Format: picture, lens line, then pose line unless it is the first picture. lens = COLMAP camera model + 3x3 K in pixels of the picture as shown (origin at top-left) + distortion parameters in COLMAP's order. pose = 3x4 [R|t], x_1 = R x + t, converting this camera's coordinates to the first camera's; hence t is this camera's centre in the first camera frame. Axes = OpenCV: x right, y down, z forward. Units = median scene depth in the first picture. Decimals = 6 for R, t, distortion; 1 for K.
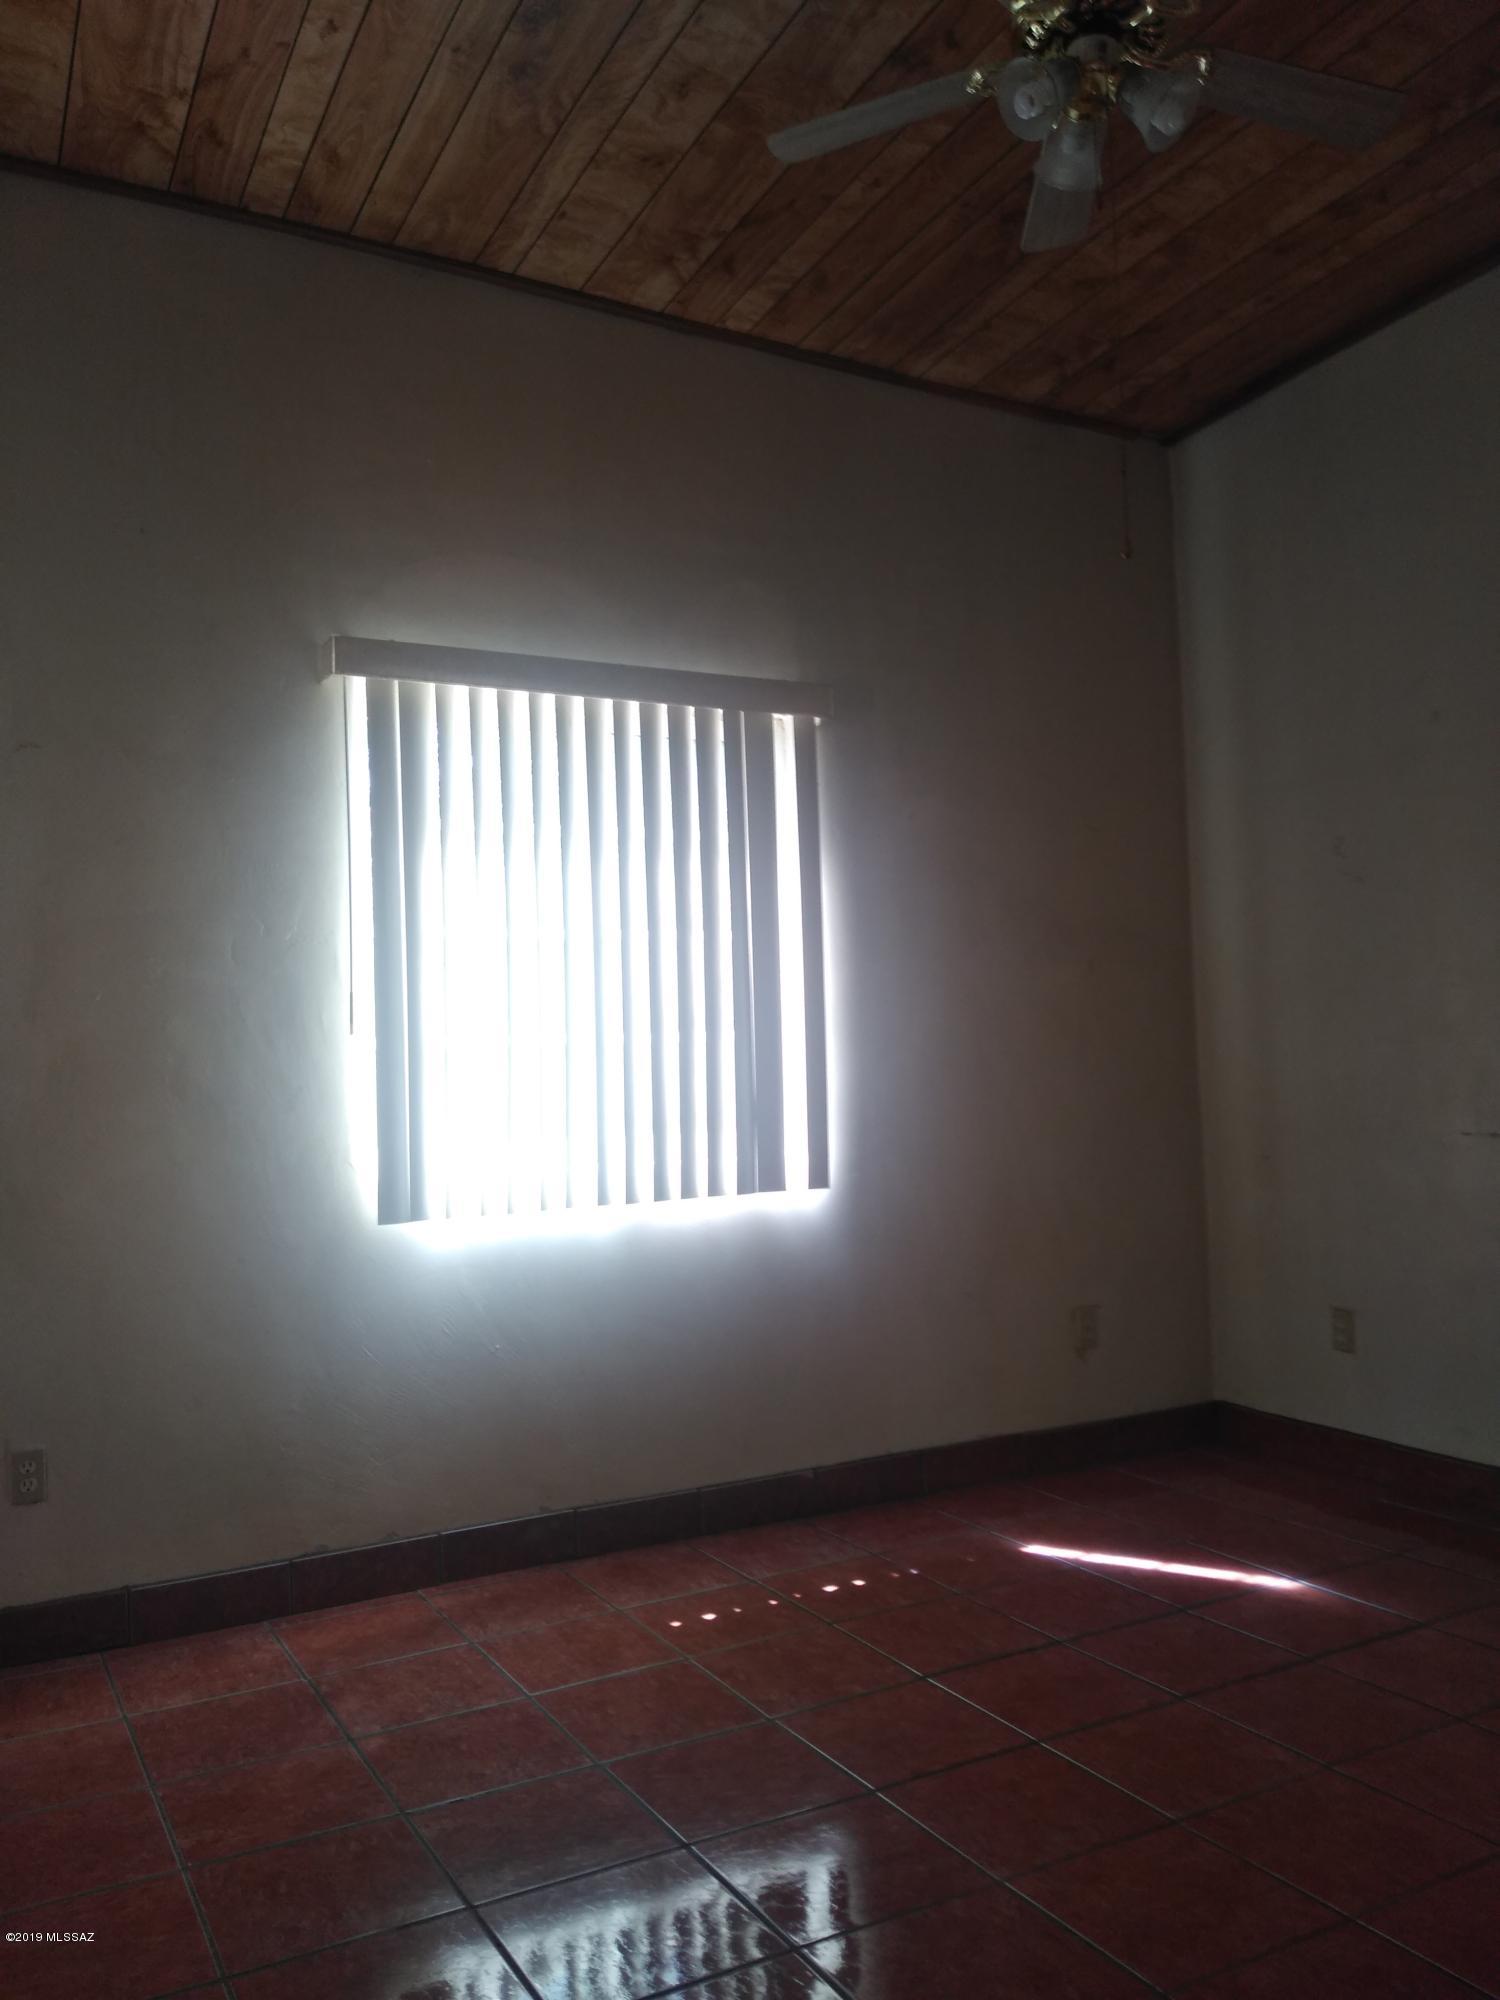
lens RADIAL K [[1553.8, 0, 750.0], [0, 1553.8, 1000.0], [0, 0, 1]] dist [0.086404, -0.134049]
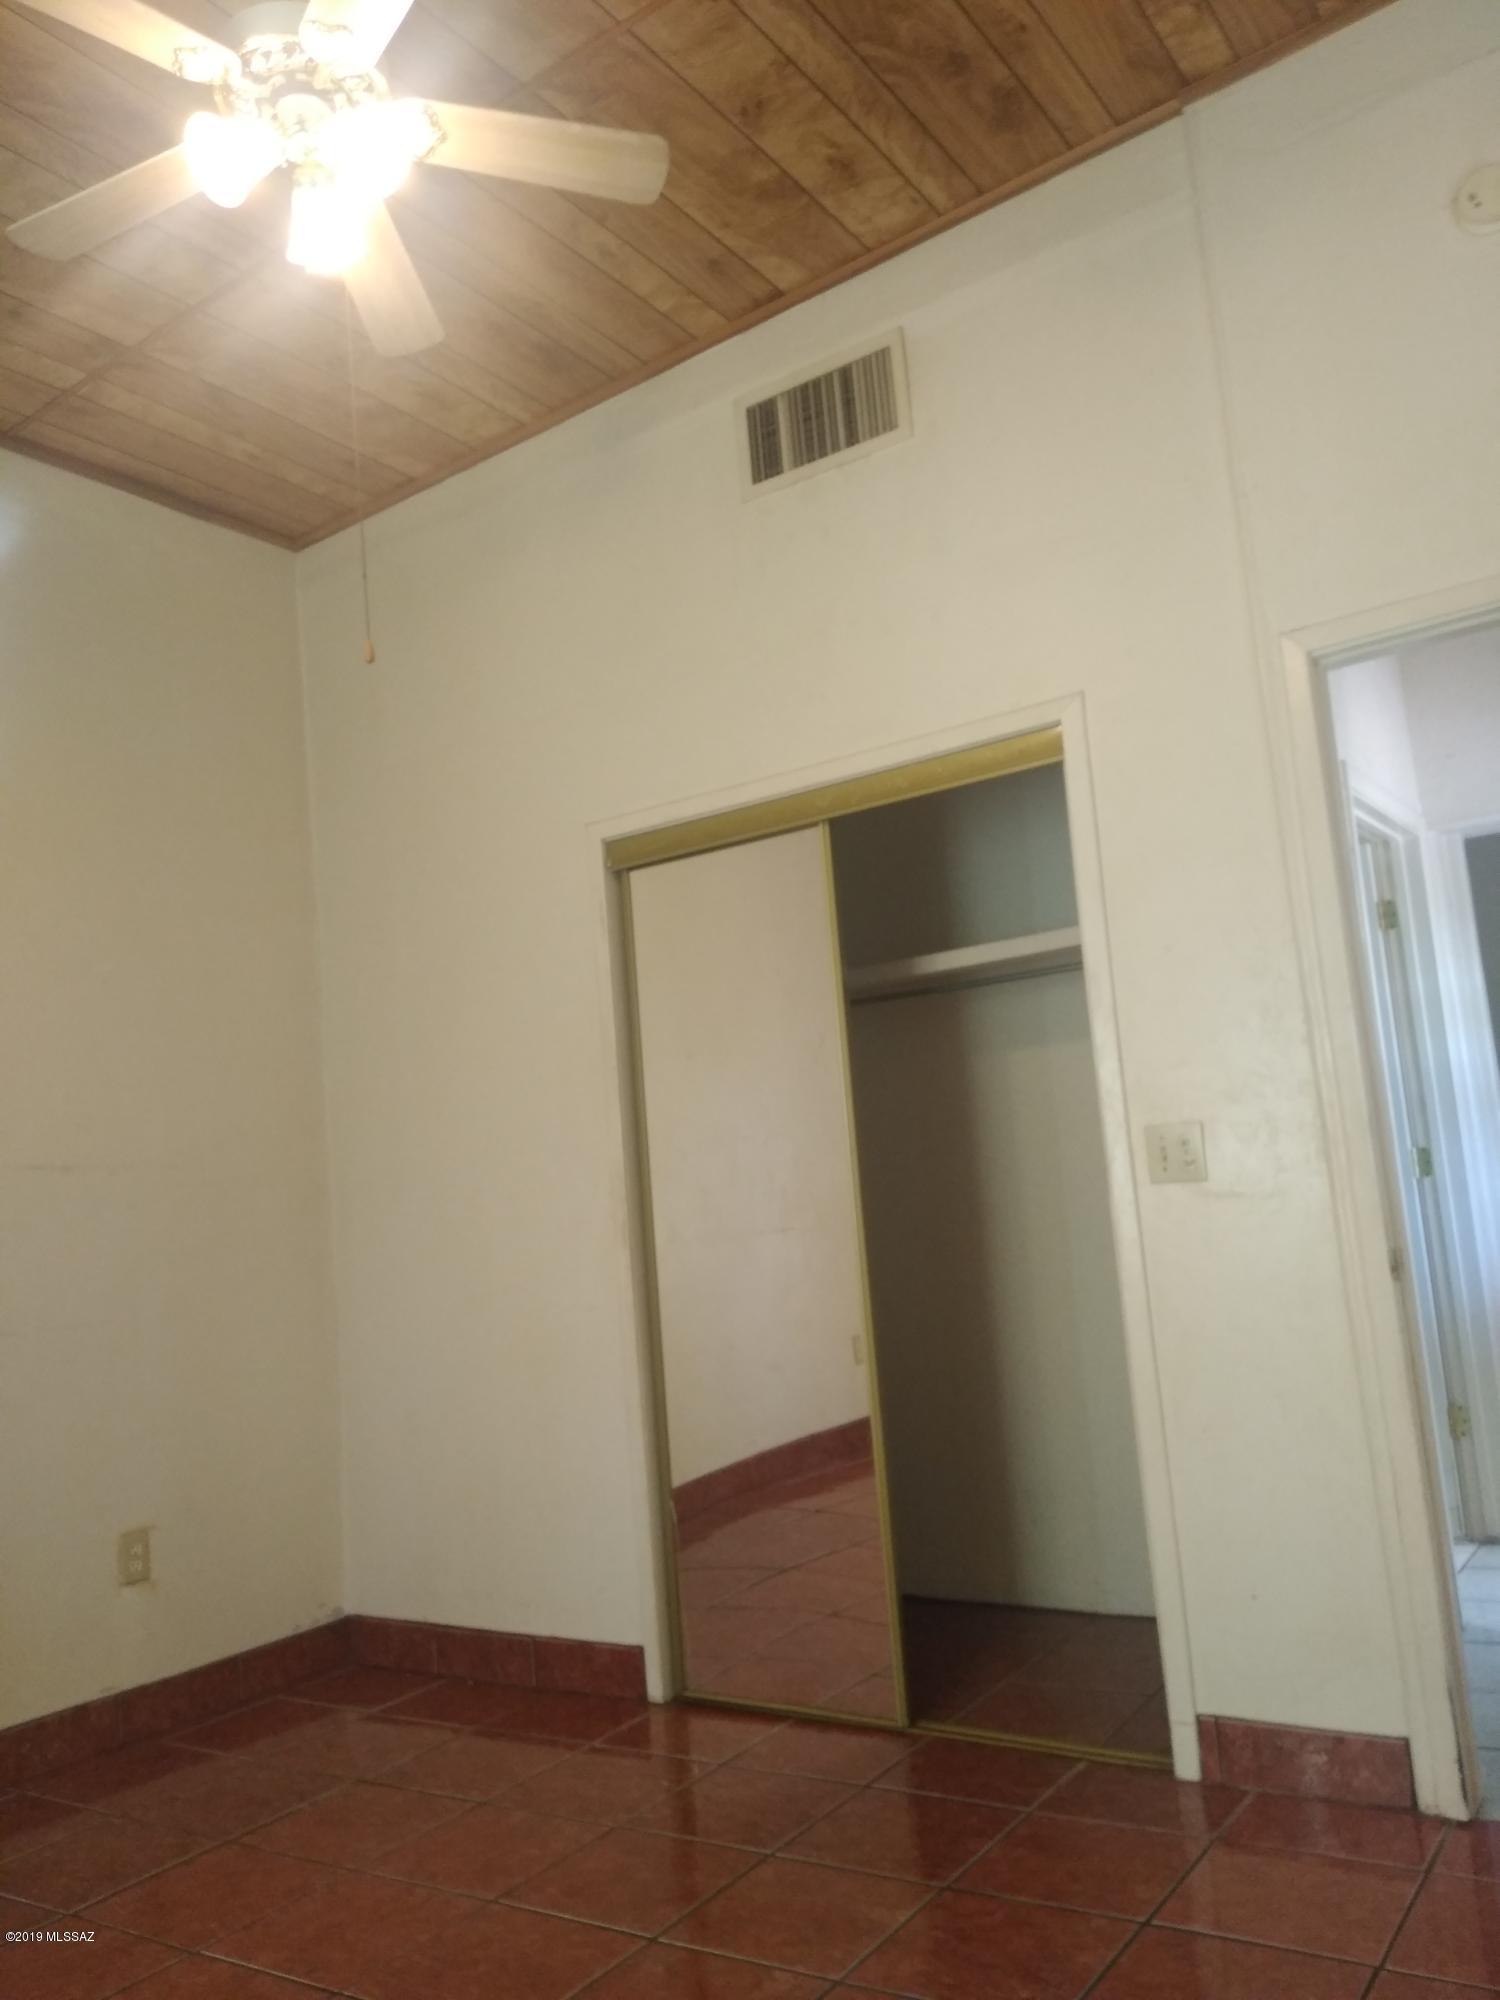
lens RADIAL K [[1558.8, 0, 750.0], [0, 1558.8, 1000.0], [0, 0, 1]] dist [0.063570, -0.078559]
pose [[-0.472068, 0.191473, 0.860517, -0.750071], [0.065188, 0.981037, -0.182529, 0.117750], [-0.879148, -0.030071, -0.475598, 1.460015]]
